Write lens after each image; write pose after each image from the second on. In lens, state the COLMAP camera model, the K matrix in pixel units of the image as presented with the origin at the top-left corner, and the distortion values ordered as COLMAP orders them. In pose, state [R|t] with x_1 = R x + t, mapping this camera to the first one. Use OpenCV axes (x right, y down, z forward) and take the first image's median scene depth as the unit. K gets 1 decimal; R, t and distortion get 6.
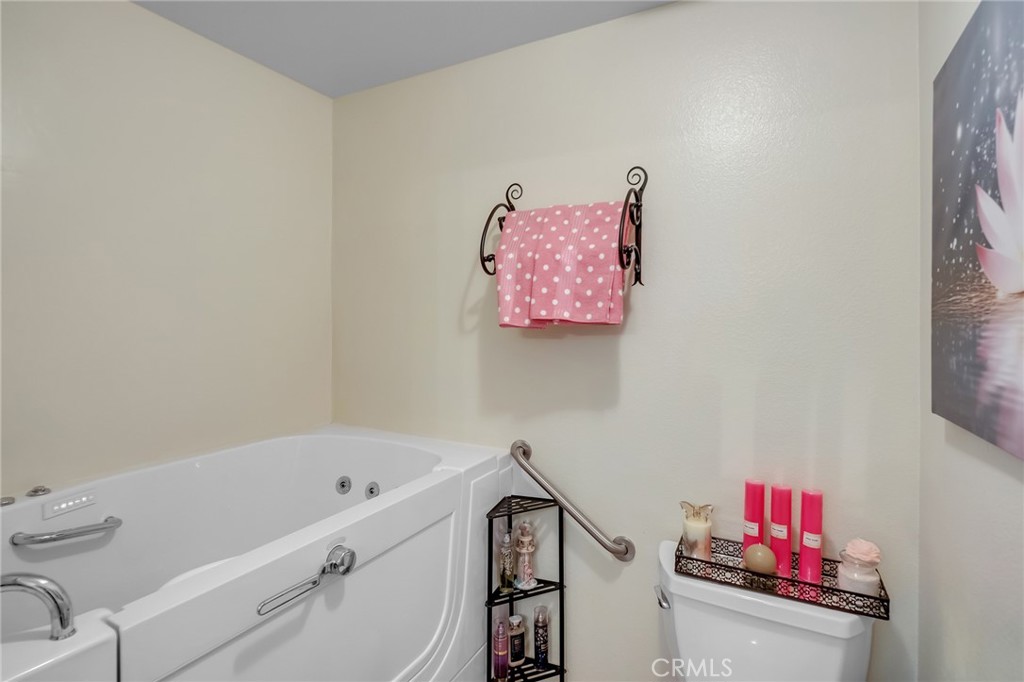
lens RADIAL K [[507.7, 0, 513.2], [0, 507.7, 330.4], [0, 0, 1]] dist [-0.001172, -0.000018]
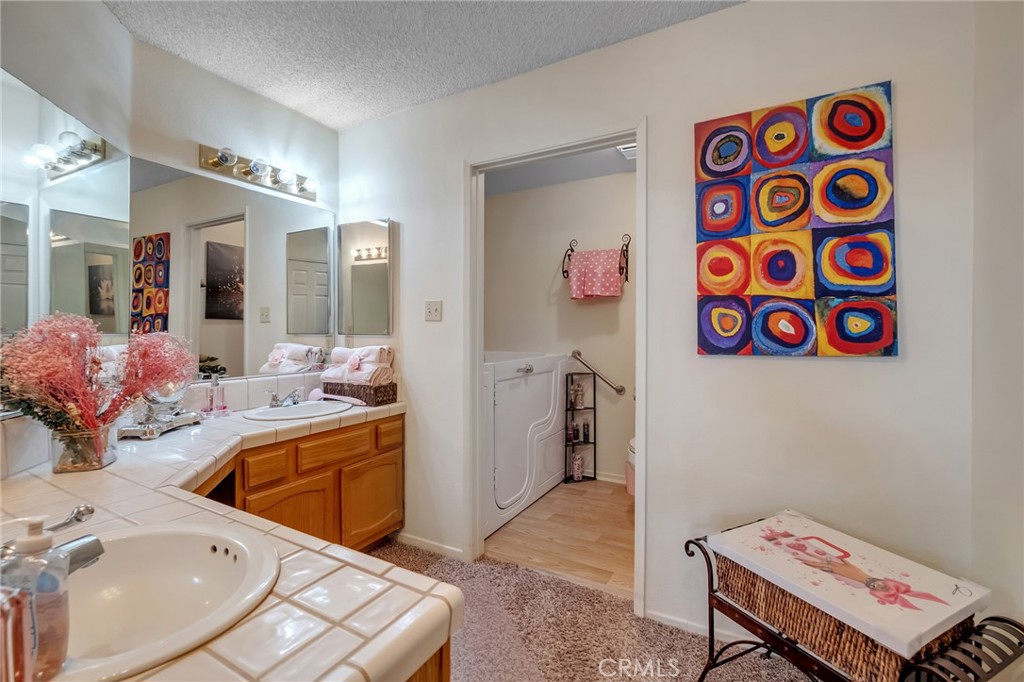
lens RADIAL K [[438.6, 0, 512.0], [0, 438.6, 341.0], [0, 0, 1]] dist [0.000365, 0.000008]
pose [[0.999791, 0.000791, -0.020429, -0.265999], [-0.000809, 0.999999, -0.000888, 0.197183], [0.020428, 0.000904, 0.999791, -1.133830]]
